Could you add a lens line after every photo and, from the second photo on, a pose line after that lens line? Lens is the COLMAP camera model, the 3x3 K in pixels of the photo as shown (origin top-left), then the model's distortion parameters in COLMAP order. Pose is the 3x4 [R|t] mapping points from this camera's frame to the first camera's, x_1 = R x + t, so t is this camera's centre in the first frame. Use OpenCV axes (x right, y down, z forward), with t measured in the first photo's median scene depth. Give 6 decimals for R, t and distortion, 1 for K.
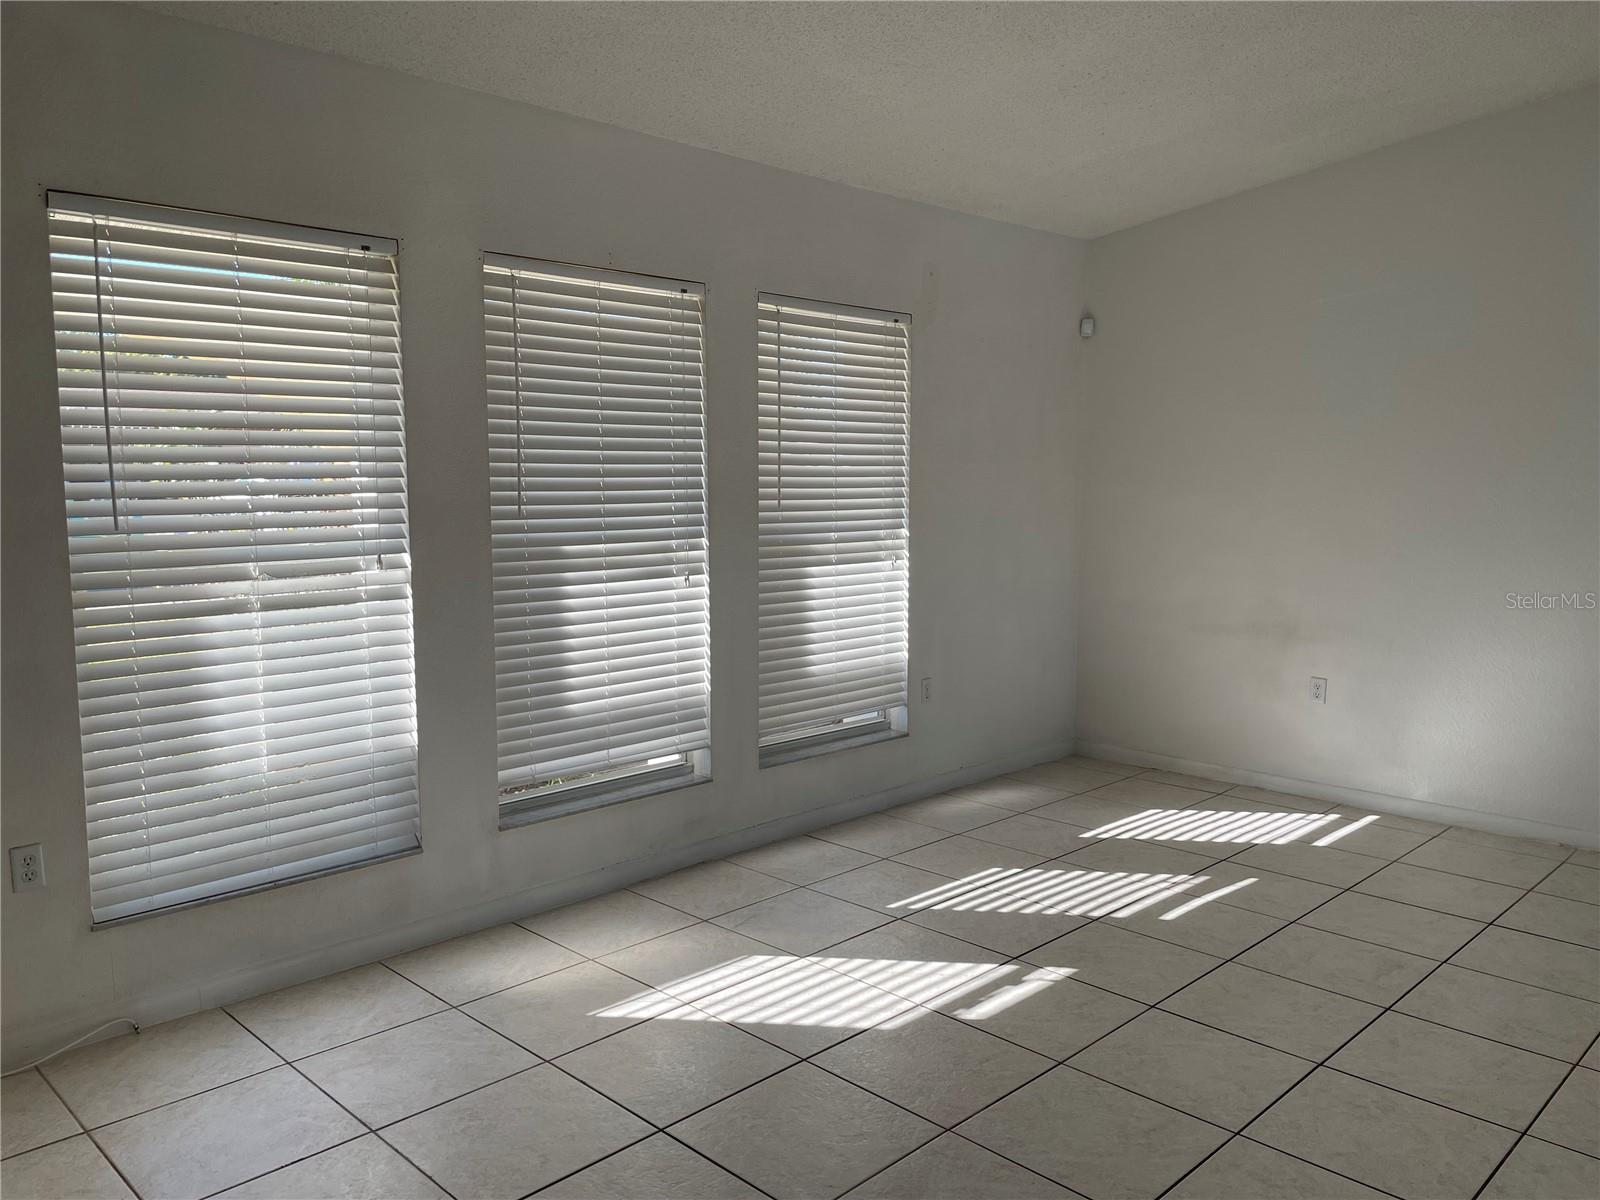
lens RADIAL K [[1209.1, 0, 805.5], [0, 1209.1, 607.5], [0, 0, 1]] dist [0.099763, -0.137240]
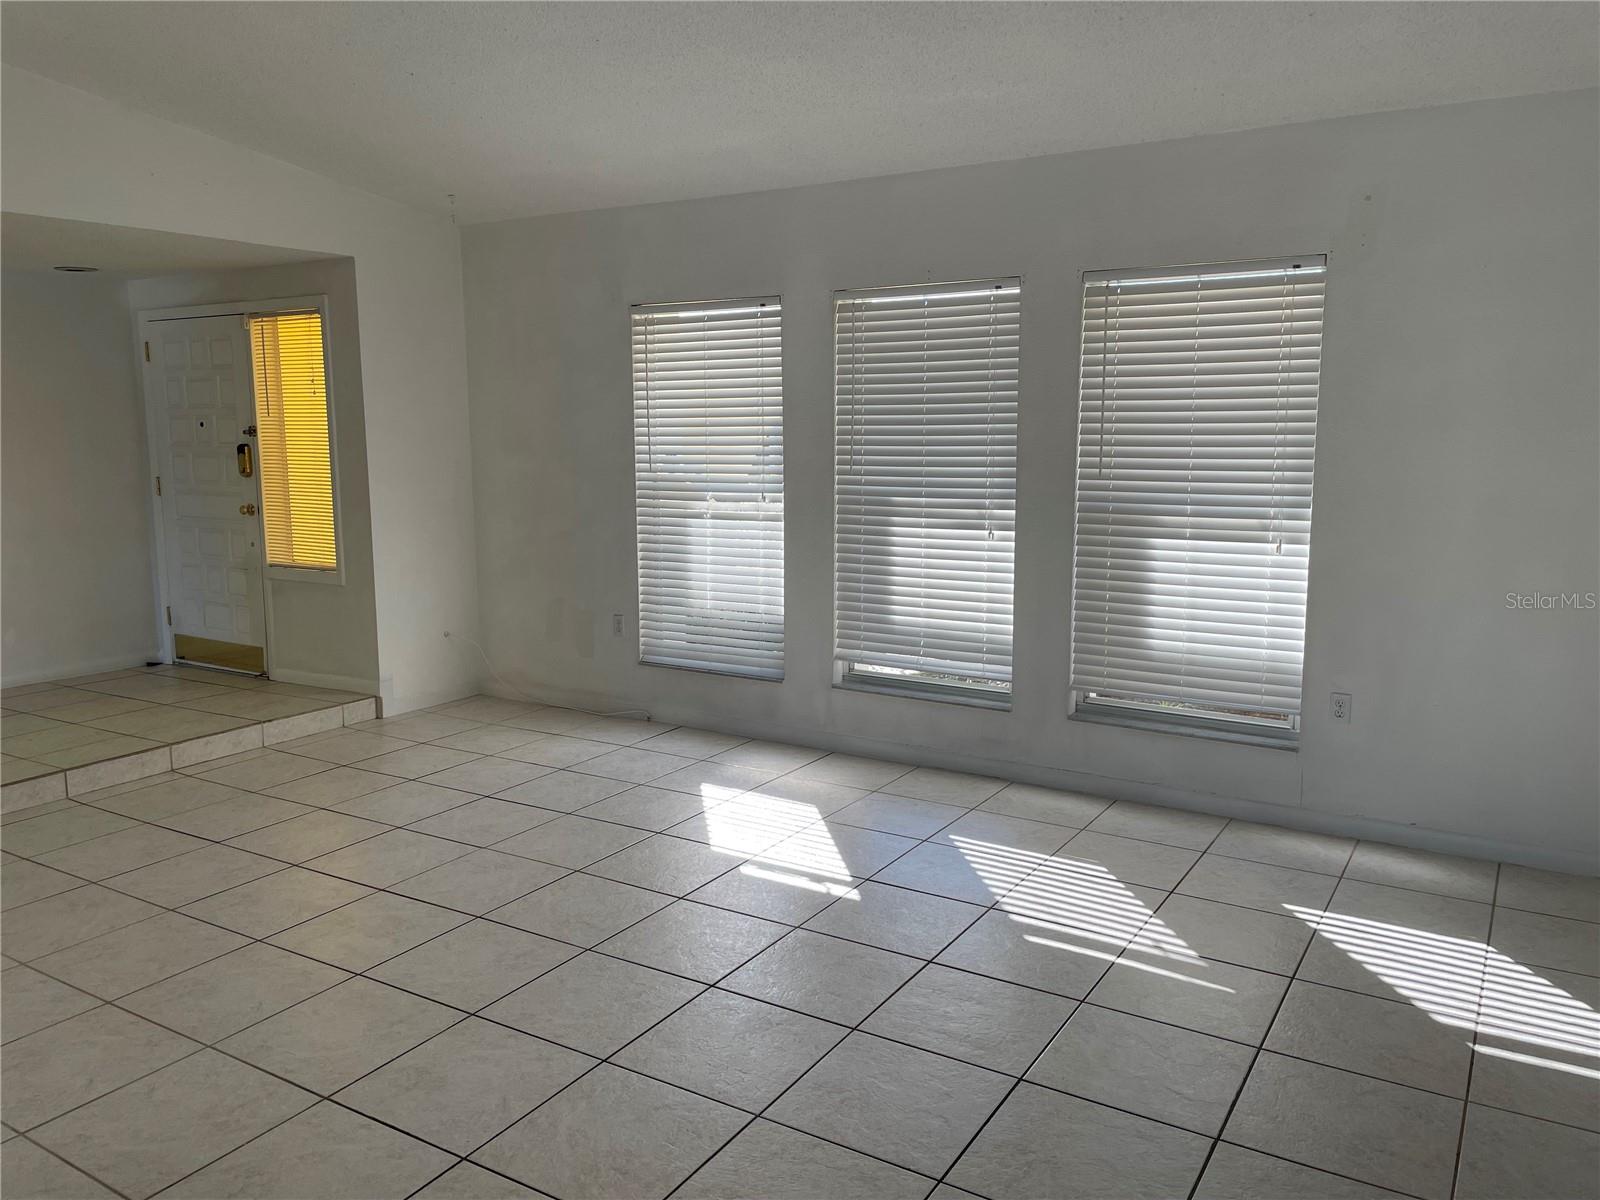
lens RADIAL K [[1209.1, 0, 805.5], [0, 1209.1, 607.5], [0, 0, 1]] dist [0.099763, -0.137240]
pose [[0.226994, 0.146307, -0.962844, 1.051191], [-0.103924, 0.986645, 0.125424, -0.084844], [0.968335, 0.071592, 0.239168, 0.570993]]
